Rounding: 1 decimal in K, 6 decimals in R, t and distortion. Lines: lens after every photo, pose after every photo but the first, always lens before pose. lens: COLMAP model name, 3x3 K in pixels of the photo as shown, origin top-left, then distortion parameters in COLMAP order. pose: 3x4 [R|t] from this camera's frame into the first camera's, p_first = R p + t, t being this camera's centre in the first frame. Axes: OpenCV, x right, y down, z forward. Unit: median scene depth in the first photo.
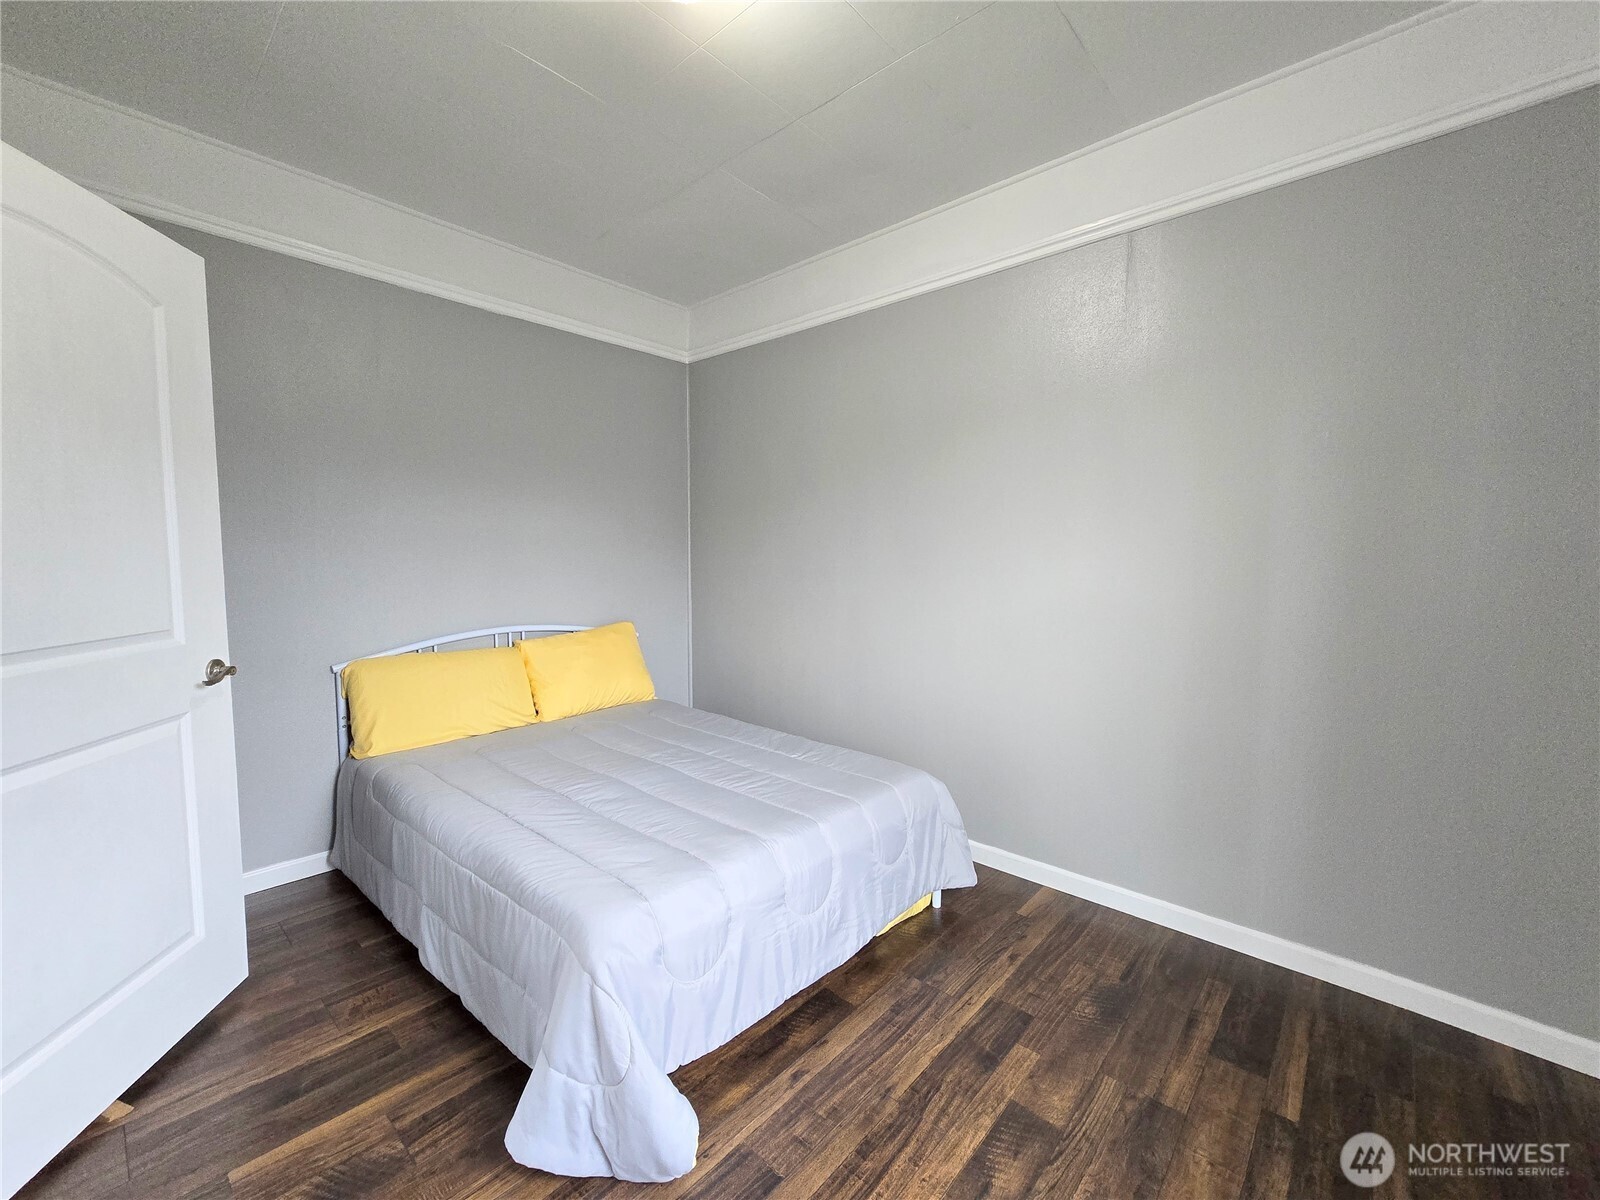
lens RADIAL K [[654.4, 0, 808.2], [0, 654.4, 597.1], [0, 0, 1]] dist [-0.005259, -0.000422]
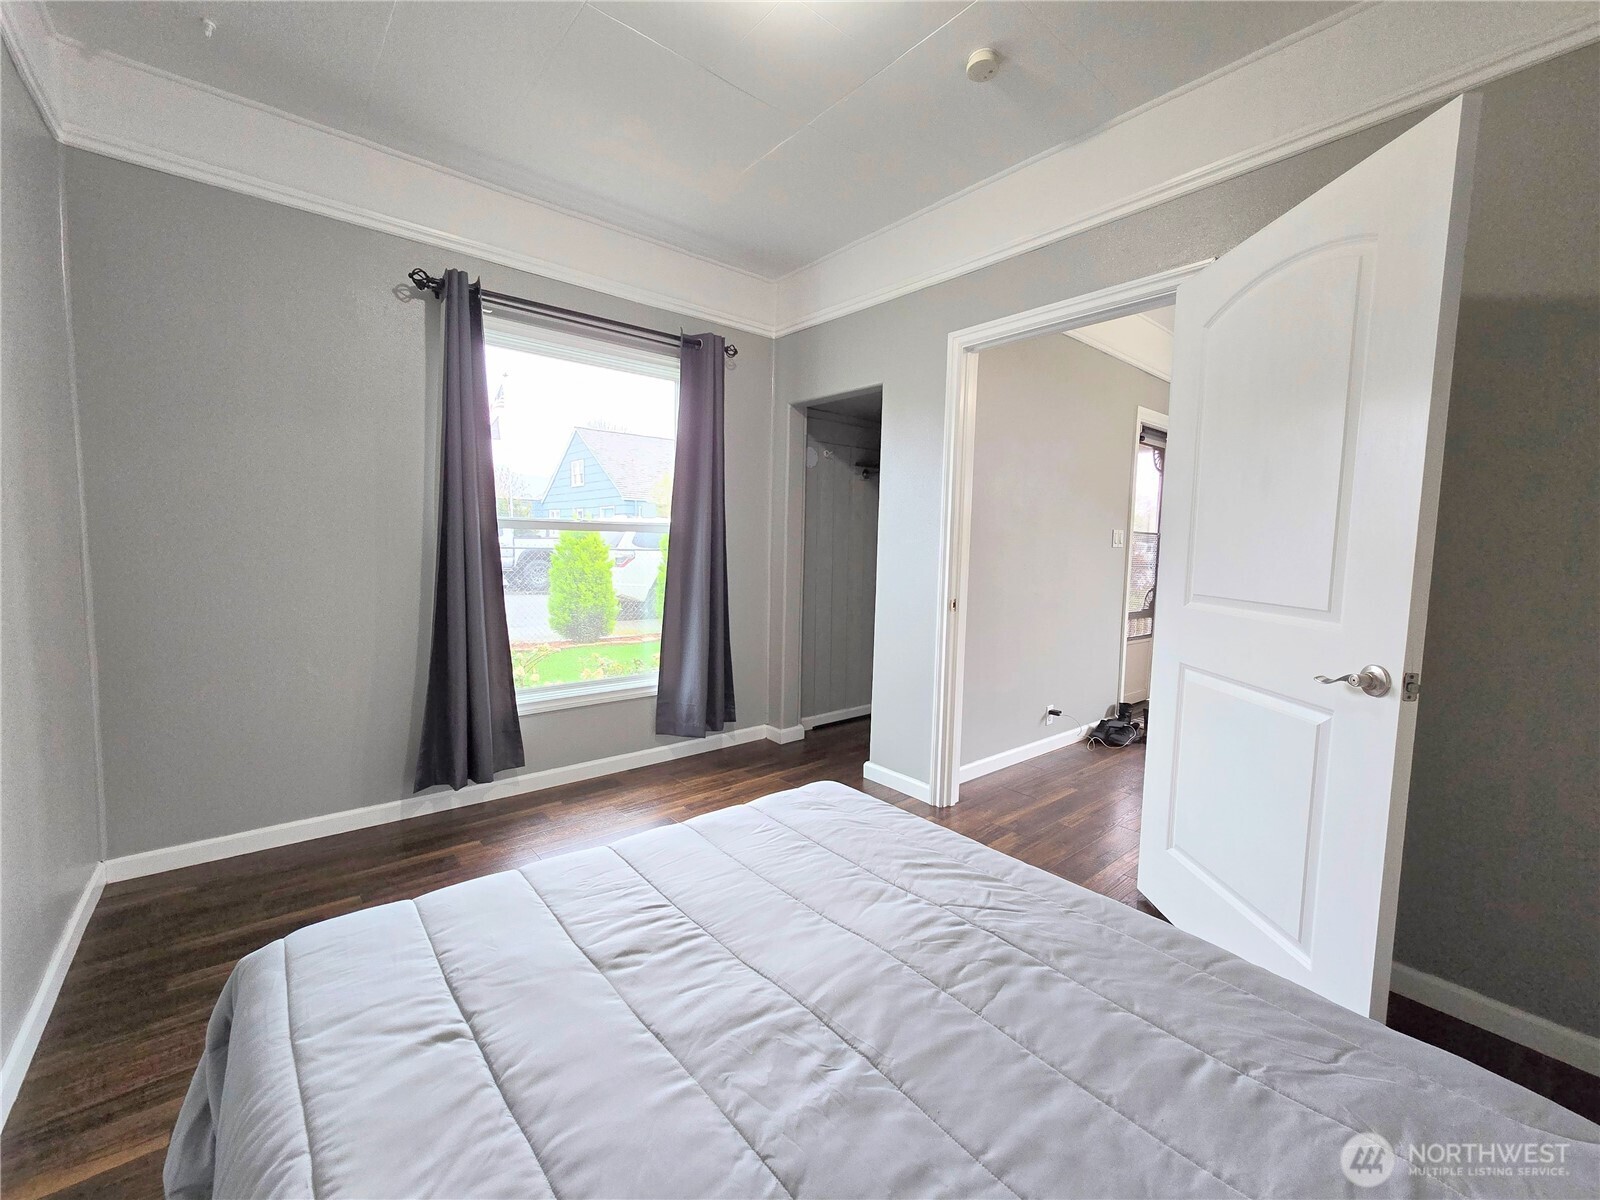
lens RADIAL K [[656.3, 0, 811.2], [0, 656.3, 595.4], [0, 0, 1]] dist [-0.002217, -0.000469]
pose [[-0.990496, -0.036699, 0.132555, -0.384158], [-0.016846, 0.988860, 0.147894, -0.095851], [-0.136506, 0.144256, -0.980080, 1.985164]]
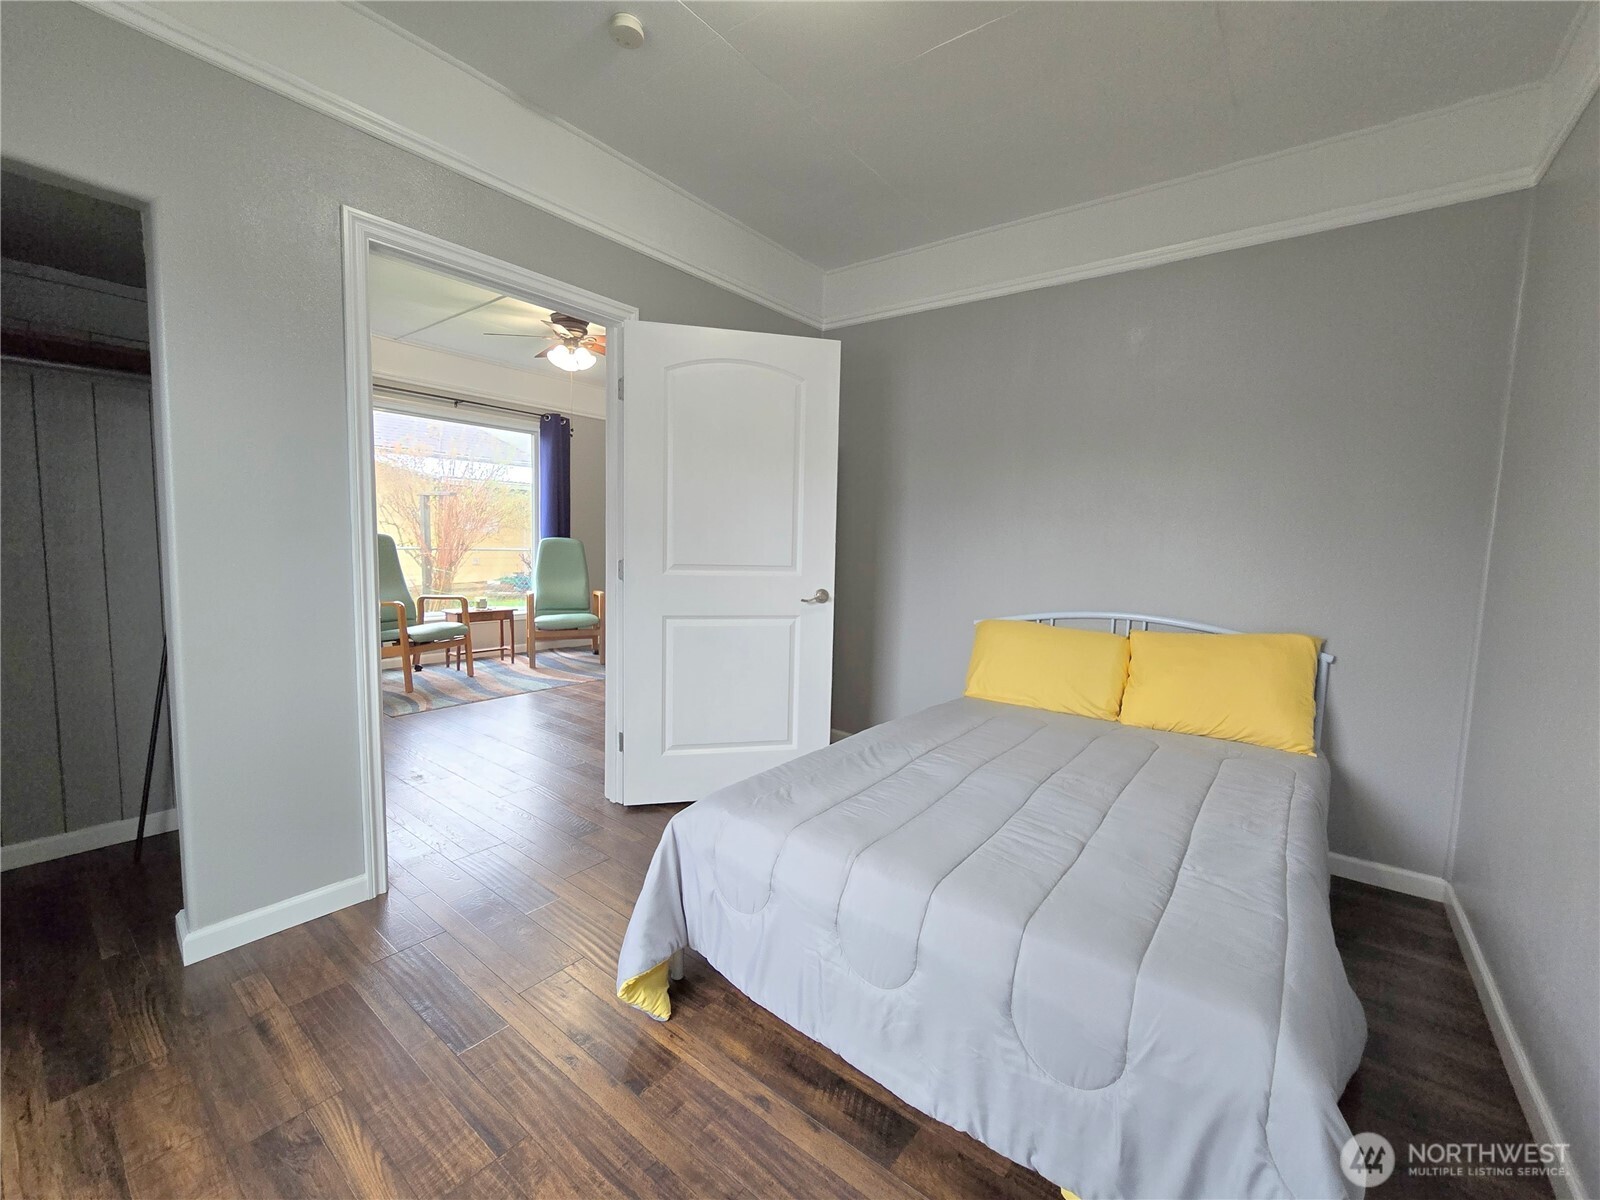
lens RADIAL K [[656.3, 0, 811.2], [0, 656.3, 595.4], [0, 0, 1]] dist [-0.002217, -0.000469]
pose [[0.071275, 0.085846, -0.993756, 0.789181], [-0.094502, 0.992389, 0.078950, -0.017115], [0.992970, 0.088285, 0.078846, 0.916956]]
